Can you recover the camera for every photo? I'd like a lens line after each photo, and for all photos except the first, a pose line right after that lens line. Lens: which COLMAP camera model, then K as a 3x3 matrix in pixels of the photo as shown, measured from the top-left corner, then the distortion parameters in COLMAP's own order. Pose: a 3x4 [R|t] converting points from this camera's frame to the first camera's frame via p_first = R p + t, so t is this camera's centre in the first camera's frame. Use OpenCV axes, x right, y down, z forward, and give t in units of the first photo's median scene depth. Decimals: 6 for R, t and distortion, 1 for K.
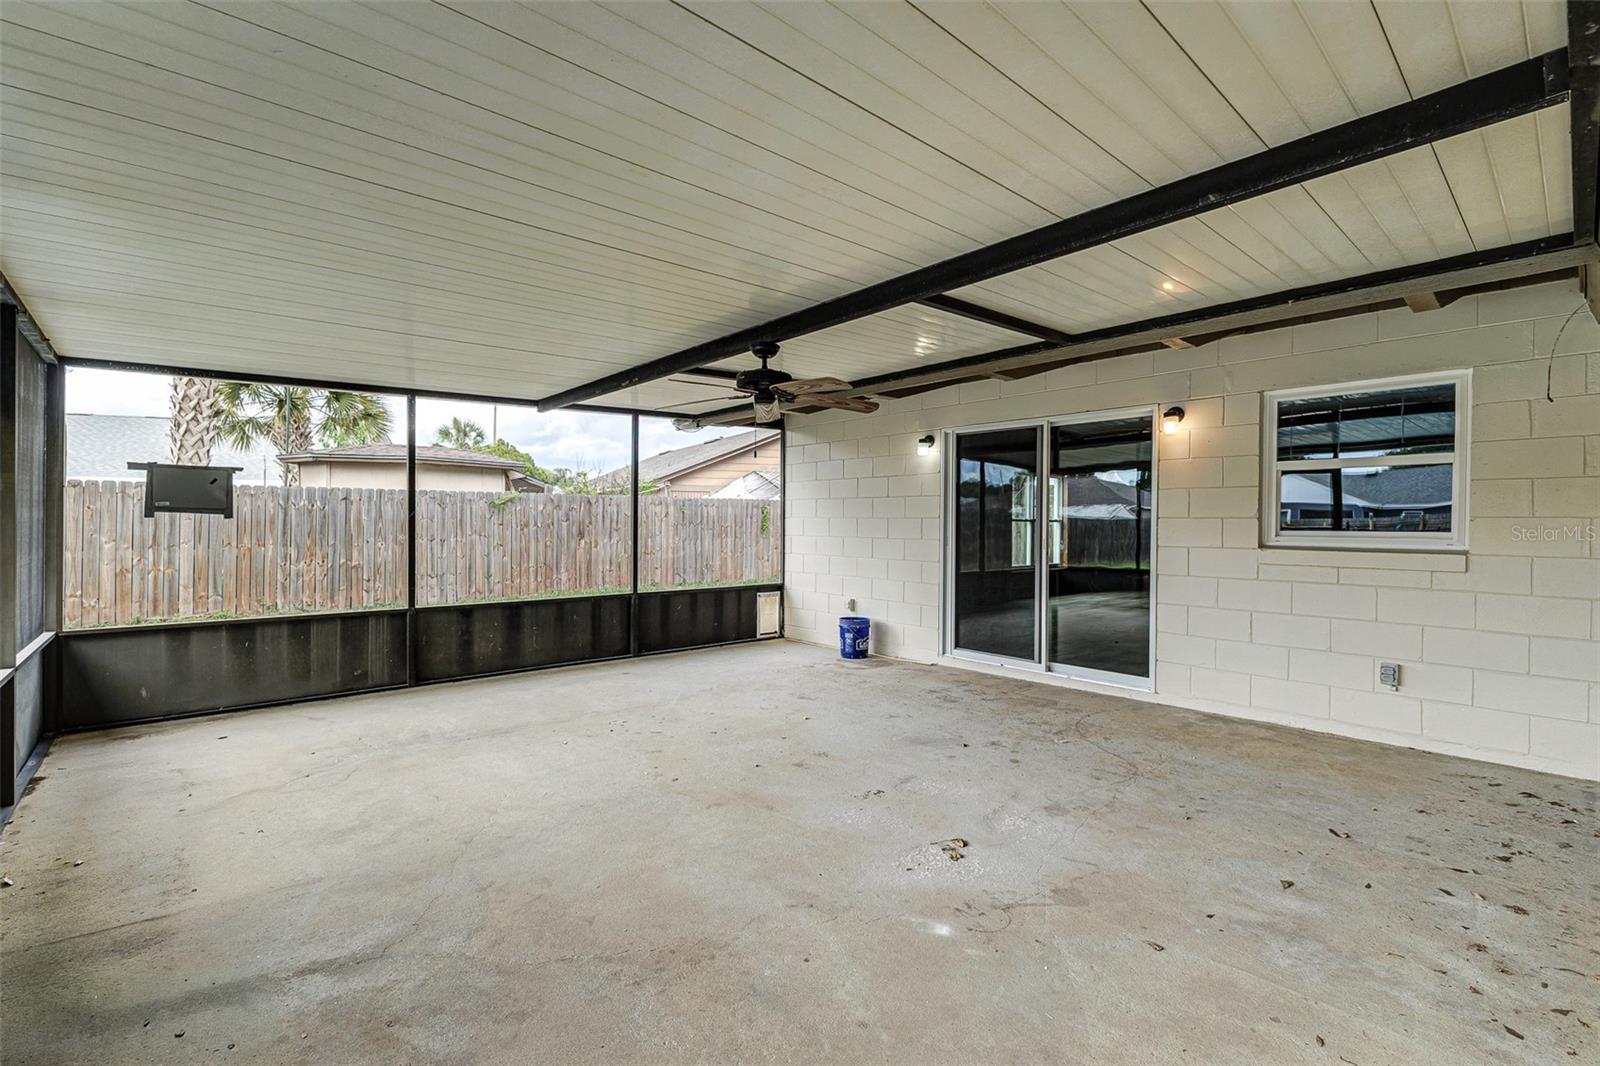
lens RADIAL K [[707.0, 0, 799.8], [0, 707.0, 527.8], [0, 0, 1]] dist [0.011603, -0.000991]
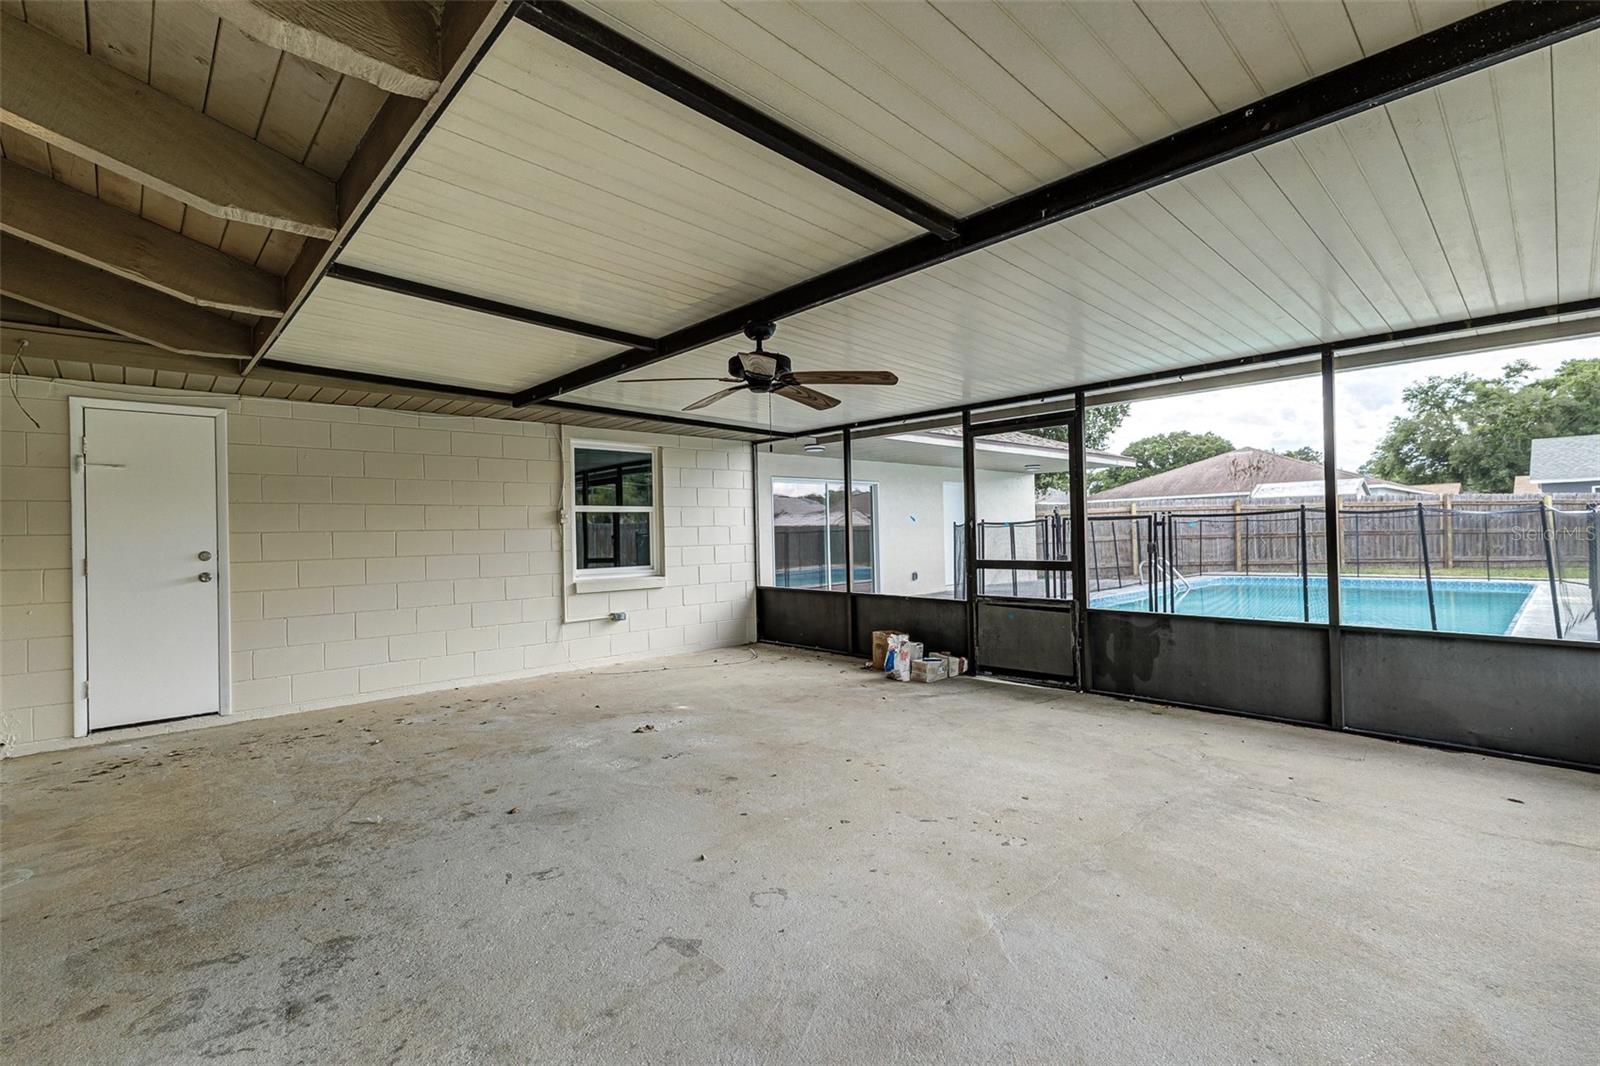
lens RADIAL K [[707.0, 0, 799.8], [0, 707.0, 527.8], [0, 0, 1]] dist [0.011603, -0.000991]
pose [[-0.999423, 0.019845, -0.027562, -0.073573], [0.020030, 0.999778, -0.006468, 0.007119], [0.027427, -0.007016, -0.999599, 1.940614]]
